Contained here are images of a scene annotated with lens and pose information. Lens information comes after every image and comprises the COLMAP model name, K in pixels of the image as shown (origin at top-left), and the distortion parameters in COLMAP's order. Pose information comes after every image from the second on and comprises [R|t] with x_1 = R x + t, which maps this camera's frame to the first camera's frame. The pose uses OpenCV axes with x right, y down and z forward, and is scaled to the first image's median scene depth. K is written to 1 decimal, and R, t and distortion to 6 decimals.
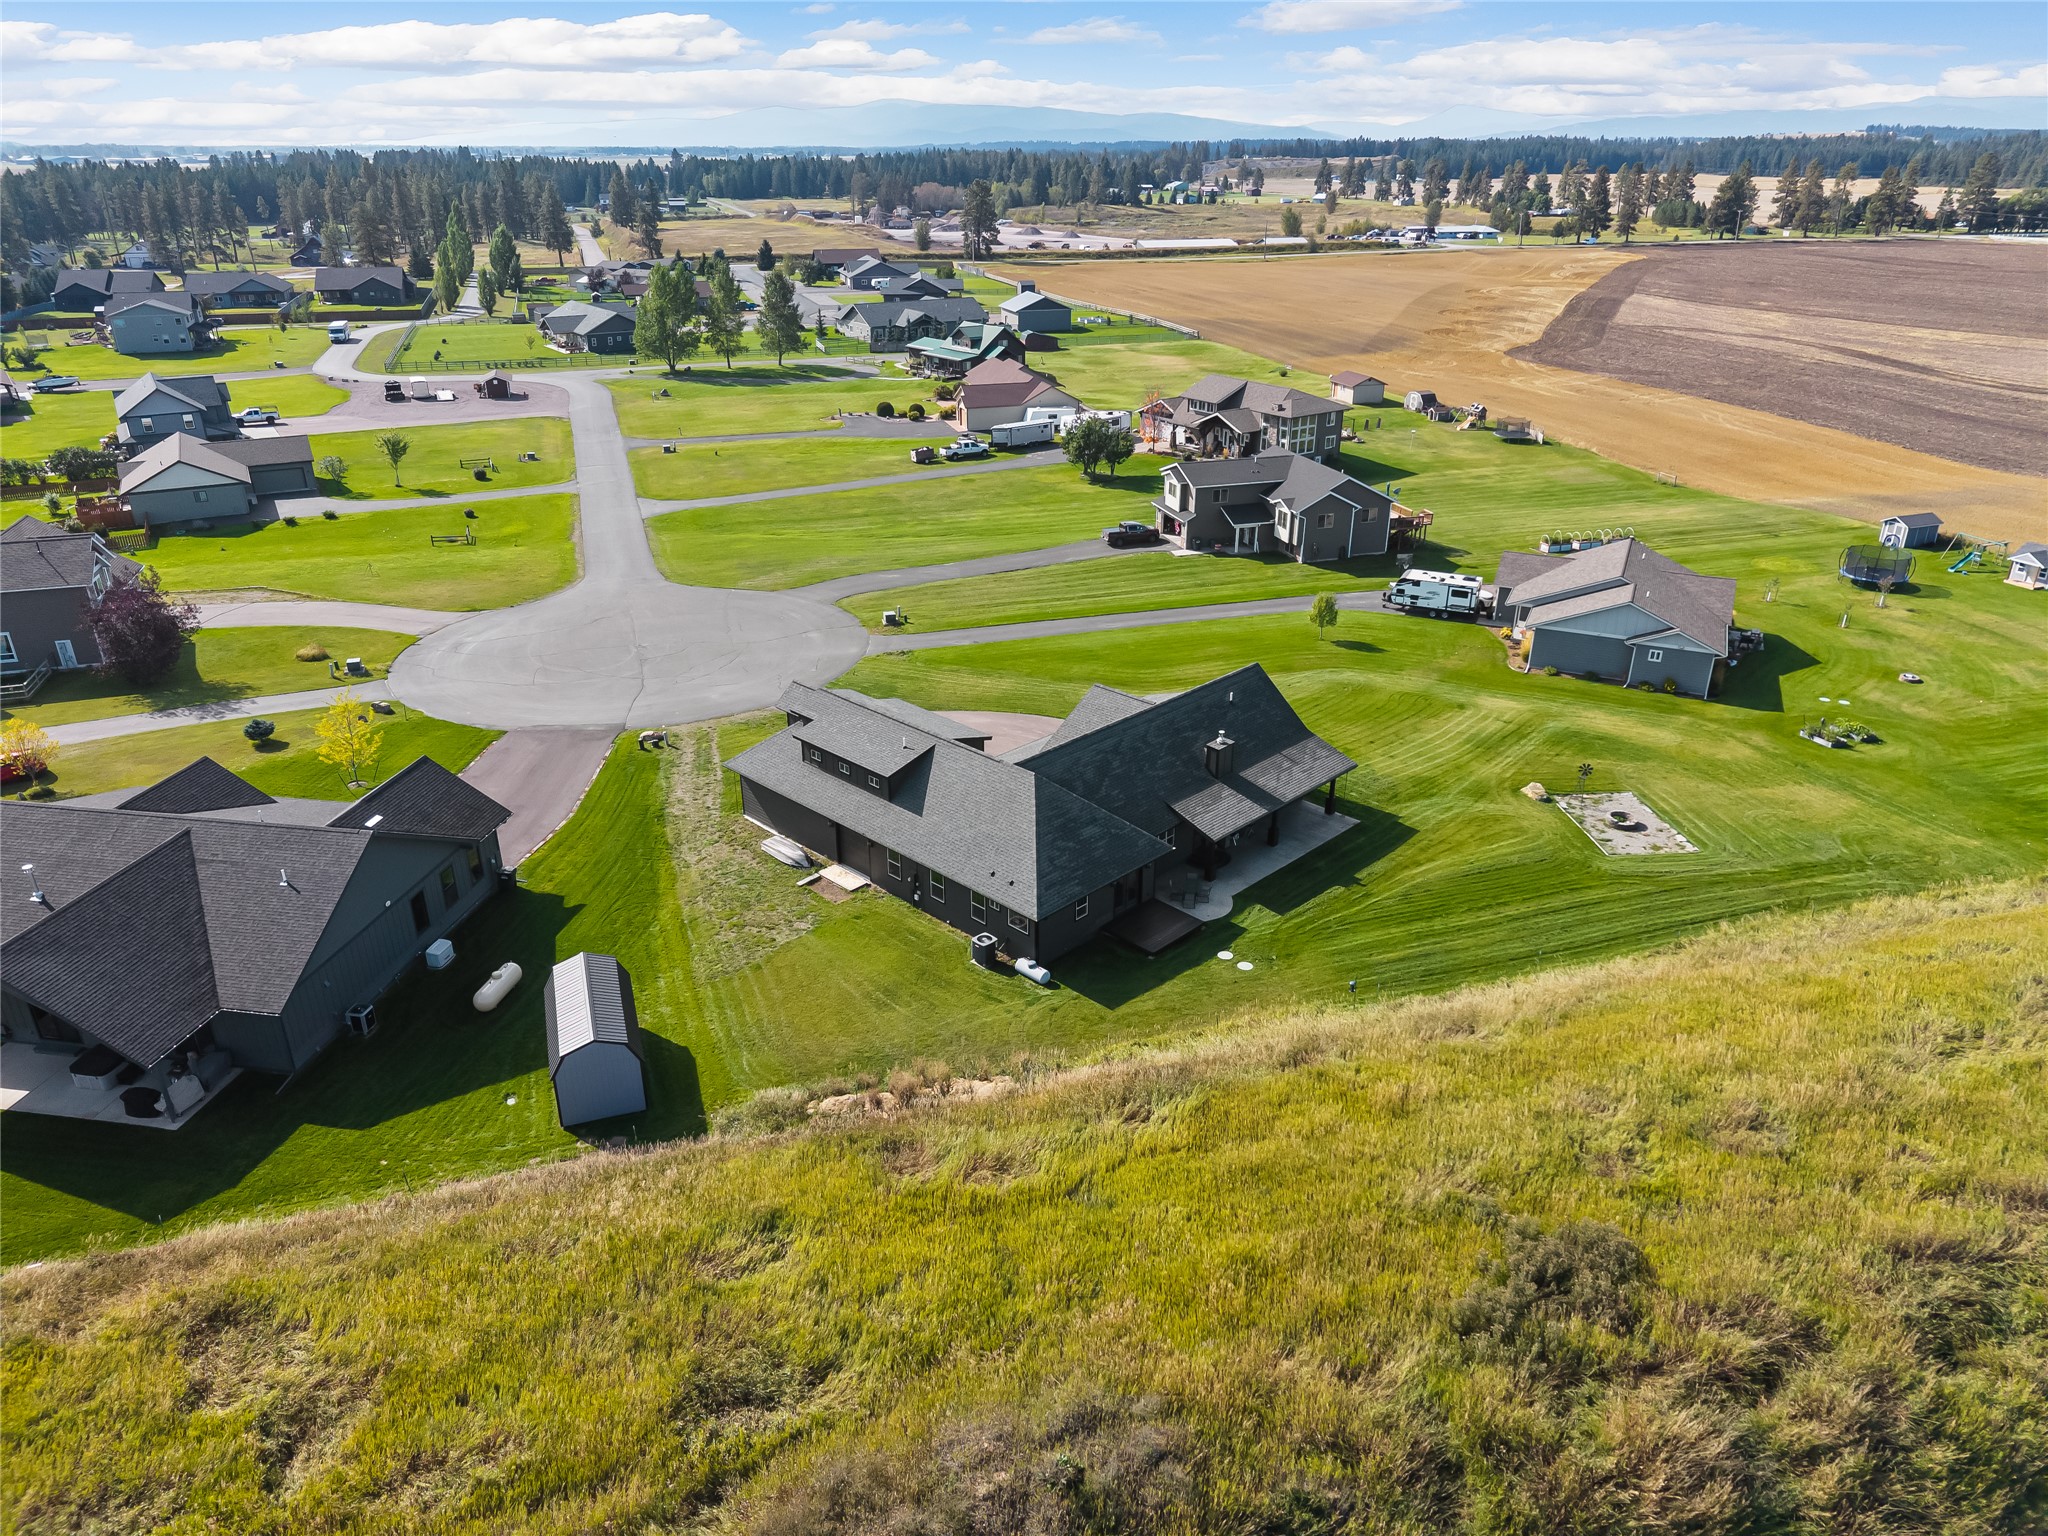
lens RADIAL K [[1380.6, 0, 1024.0], [0, 1380.6, 768.0], [0, 0, 1]] dist [0.037040, -0.053531]
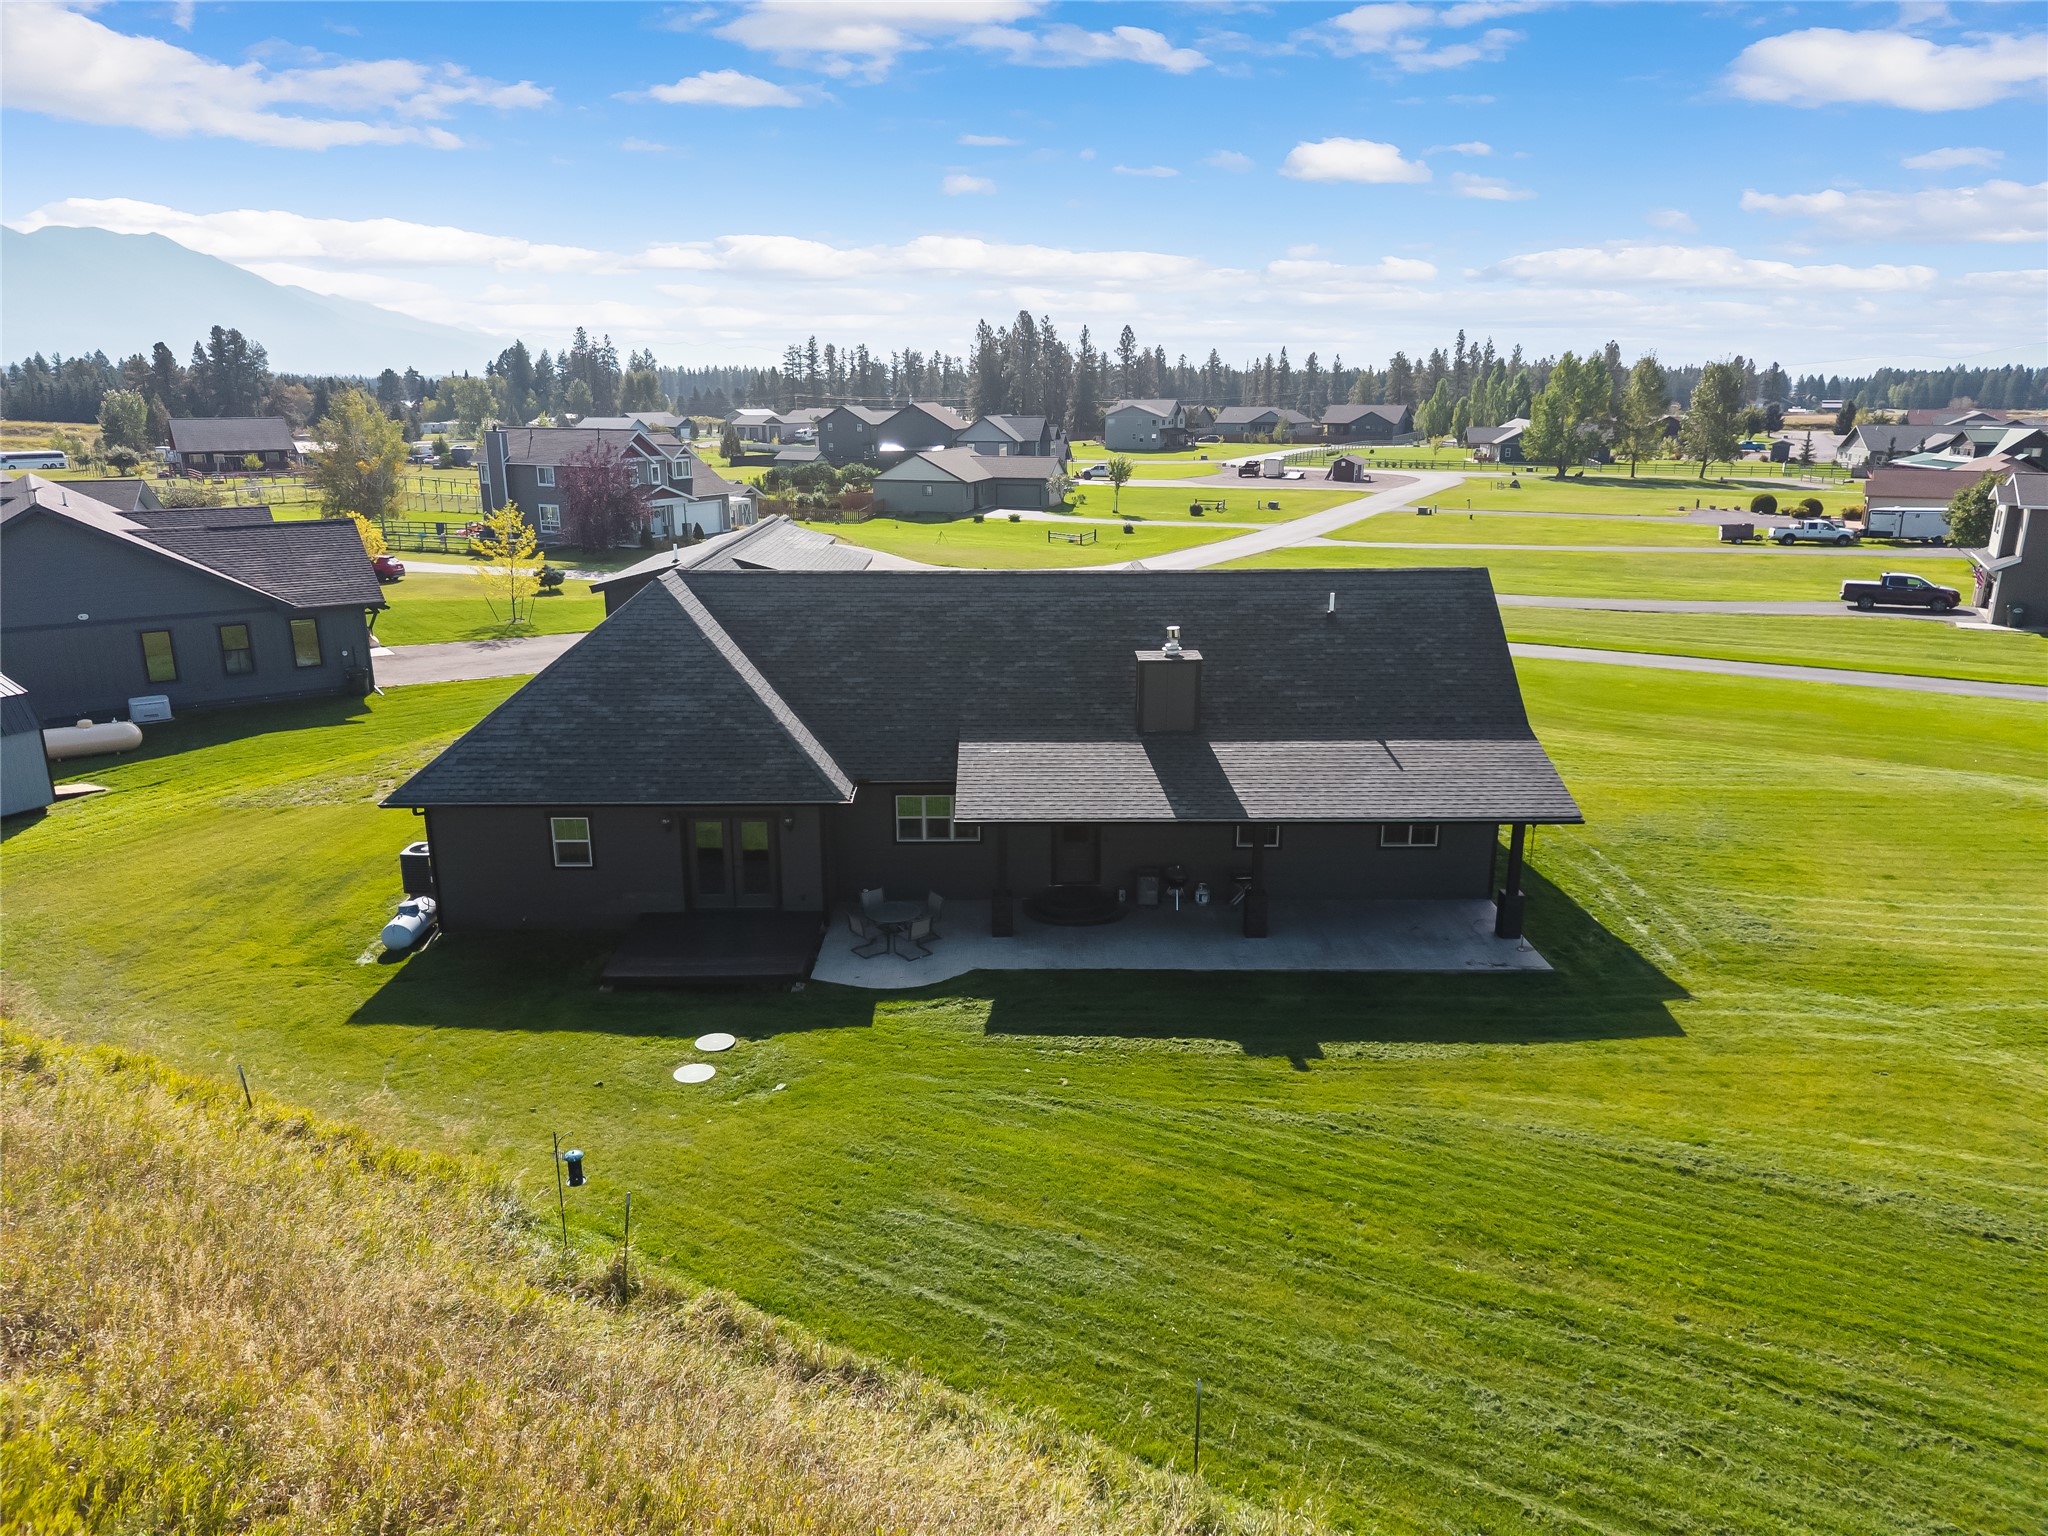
lens RADIAL K [[1381.2, 0, 1024.0], [0, 1381.2, 768.0], [0, 0, 1]] dist [-0.002186, 0.007401]
pose [[0.706536, 0.186486, -0.682664, 0.282739], [-0.289304, 0.956477, -0.038135, 0.031085], [0.645841, 0.224441, 0.729737, 0.462221]]
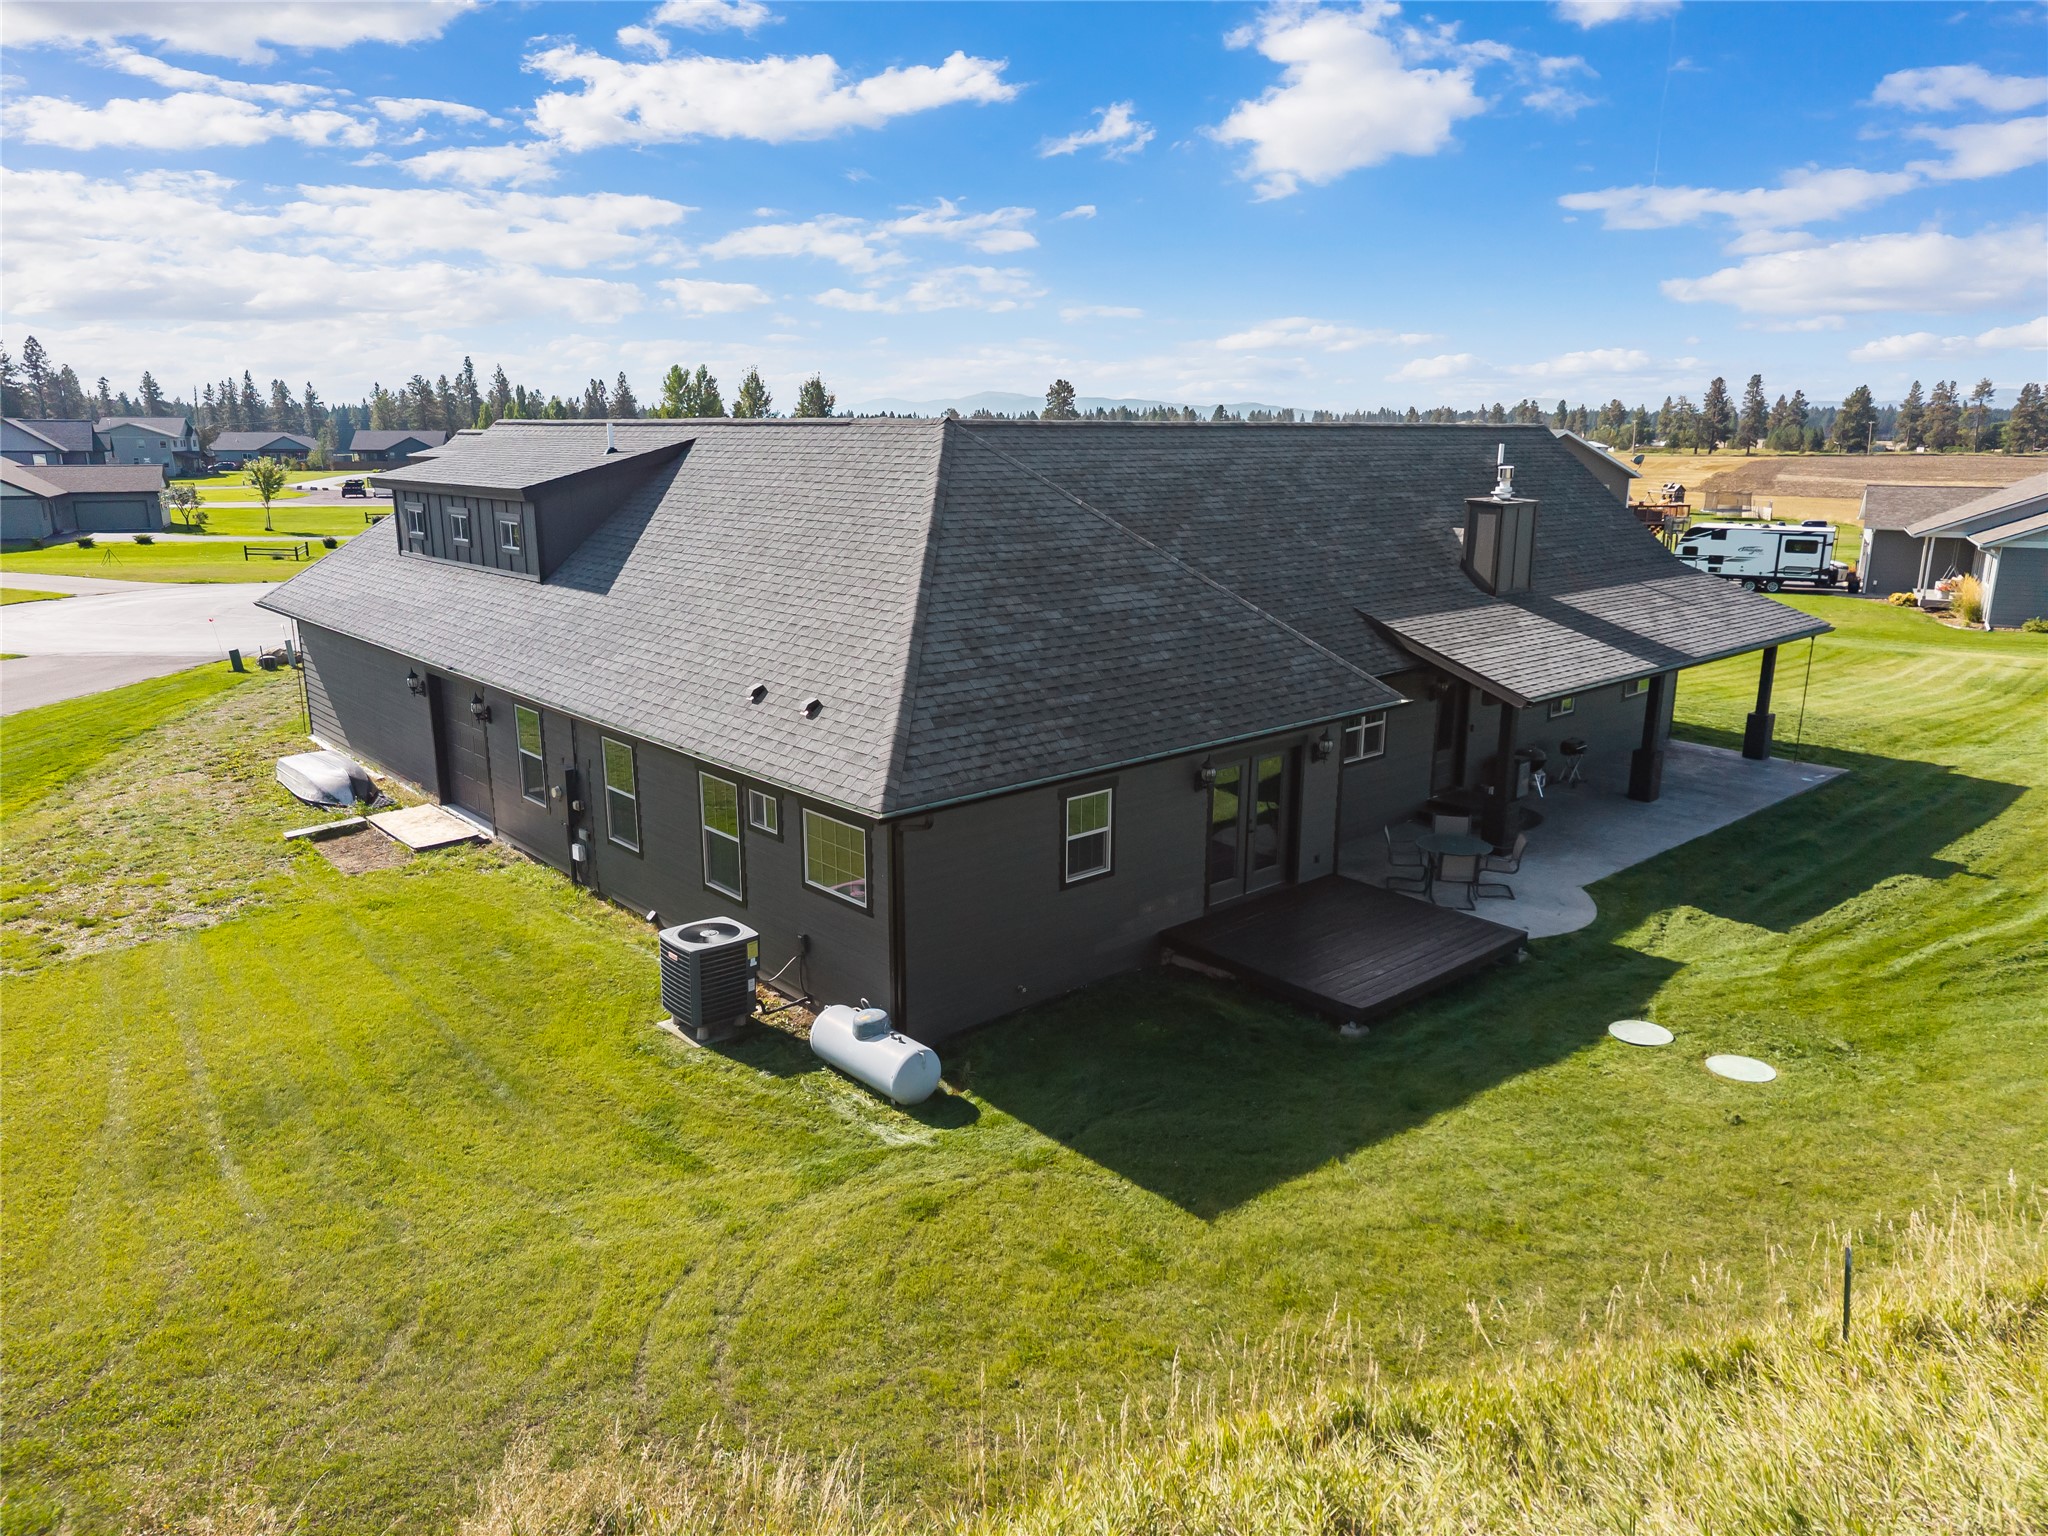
lens RADIAL K [[1381.2, 0, 1024.0], [0, 1381.2, 768.0], [0, 0, 1]] dist [-0.002186, 0.007401]
pose [[0.997917, 0.016936, -0.062246, 0.028067], [-0.028148, 0.982536, -0.183931, 0.084445], [0.058044, 0.185300, 0.980966, 0.449063]]
